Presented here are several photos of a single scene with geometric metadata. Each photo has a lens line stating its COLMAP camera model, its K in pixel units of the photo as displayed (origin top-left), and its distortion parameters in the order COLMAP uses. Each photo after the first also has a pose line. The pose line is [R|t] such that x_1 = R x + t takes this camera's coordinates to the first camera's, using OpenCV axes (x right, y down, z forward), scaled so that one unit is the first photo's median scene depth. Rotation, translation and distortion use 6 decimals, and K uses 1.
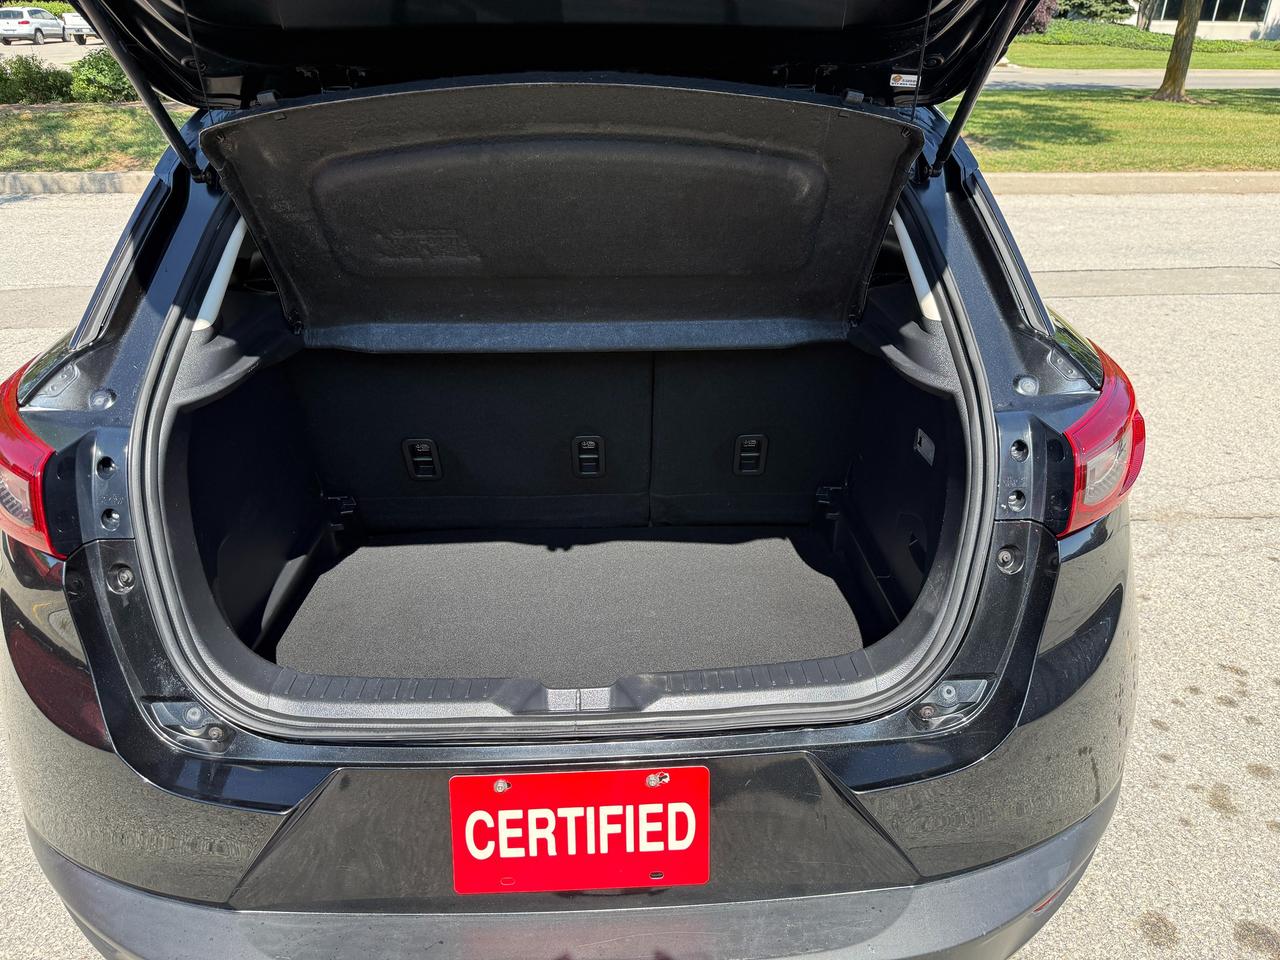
lens RADIAL K [[910.3, 0, 641.4], [0, 910.3, 477.9], [0, 0, 1]] dist [-0.002577, -0.006547]
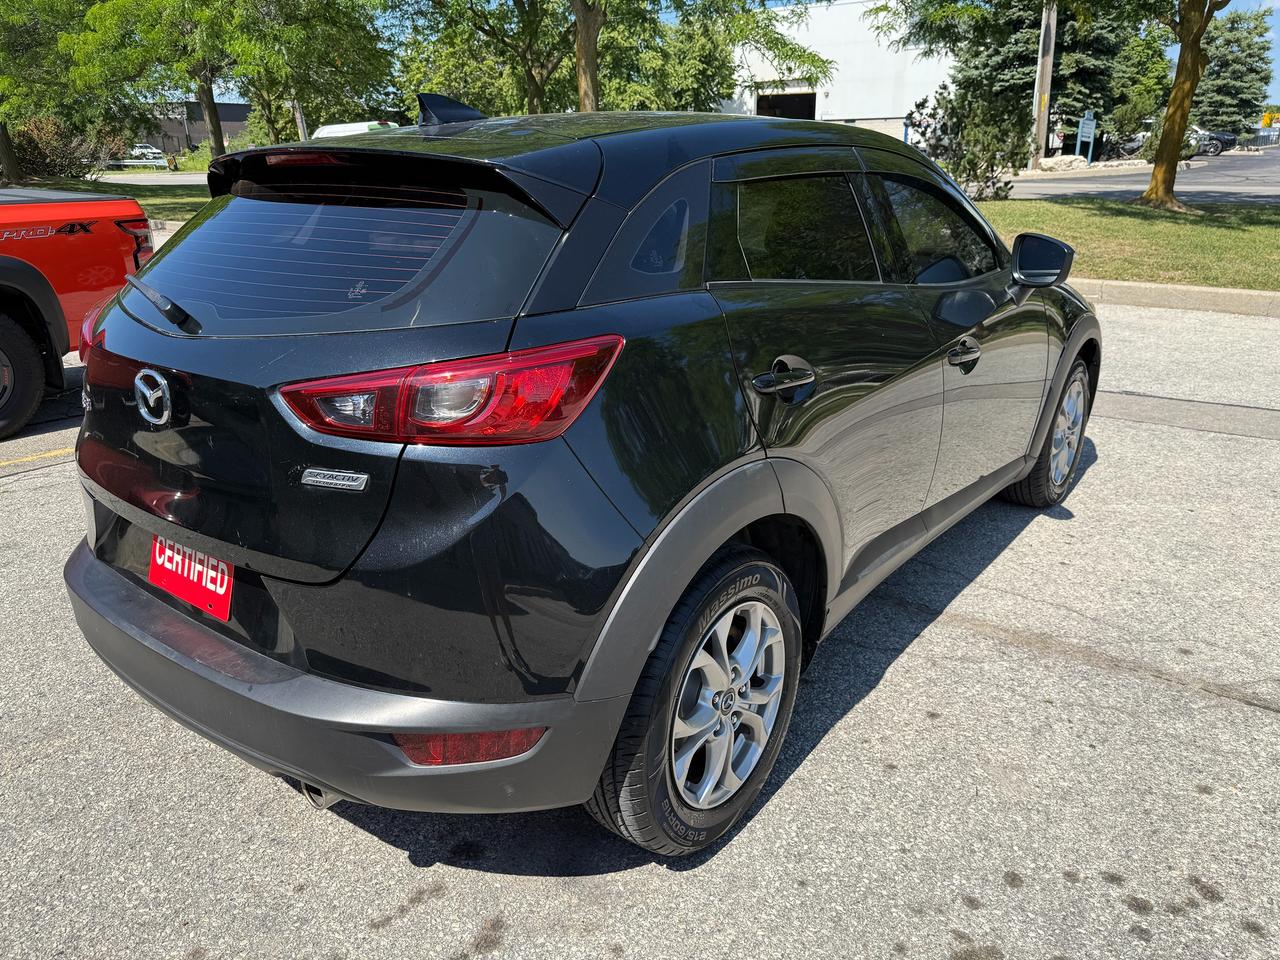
lens RADIAL K [[910.3, 0, 646.1], [0, 910.3, 476.9], [0, 0, 1]] dist [-0.002577, -0.006547]
pose [[0.764594, 0.200101, -0.612662, 0.346407], [-0.268738, 0.962987, -0.020861, 0.010648], [0.585812, 0.180596, 0.790069, 0.033287]]
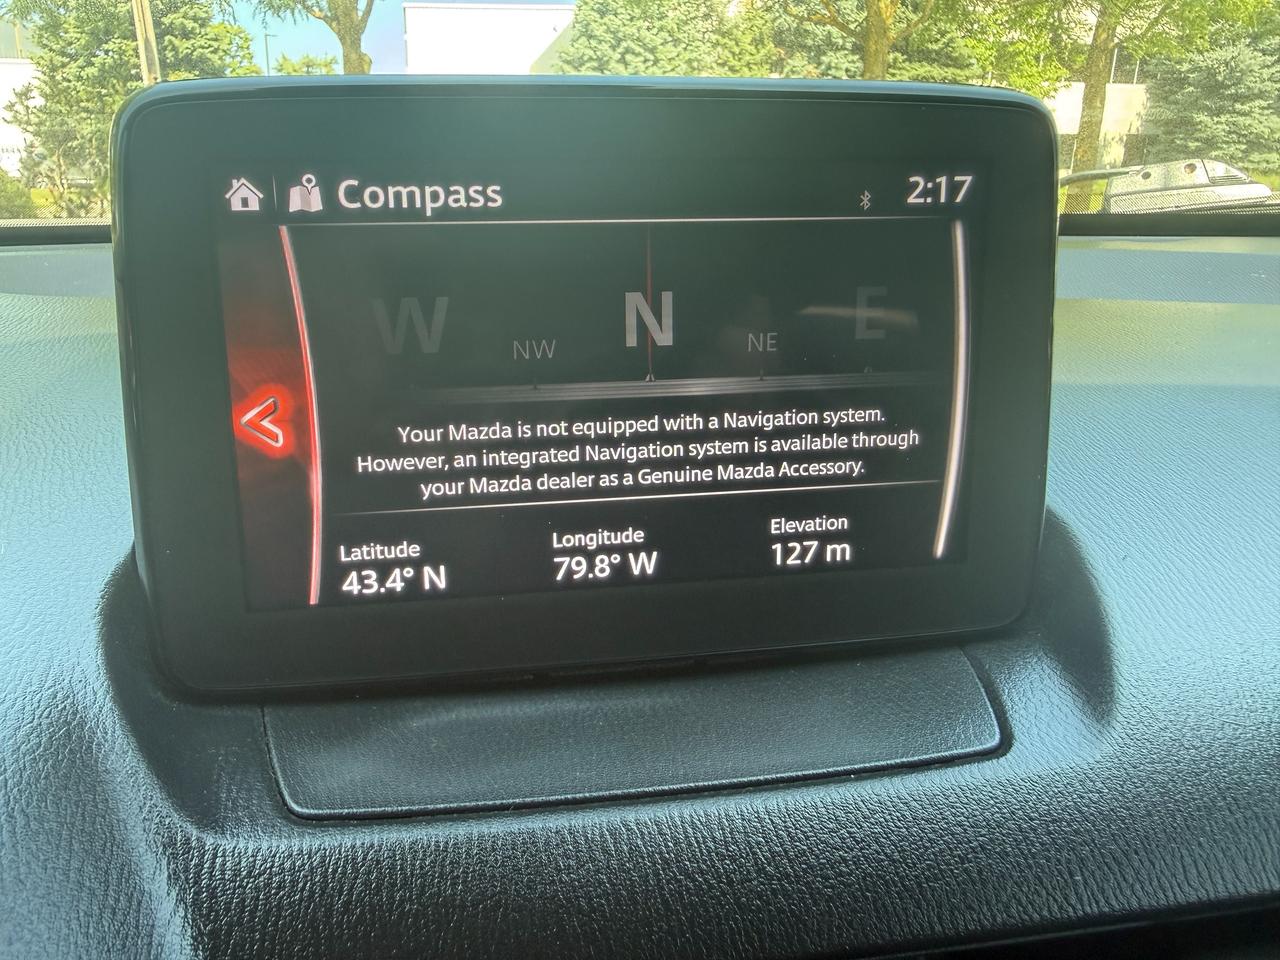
lens RADIAL K [[910.3, 0, 563.2], [0, 910.3, 481.5], [0, 0, 1]] dist [-0.002577, -0.006547]
pose [[0.994516, -0.033560, 0.099053, -0.045524], [0.047717, 0.988396, -0.144208, -0.219964], [-0.093064, 0.148144, 0.984577, 0.664376]]
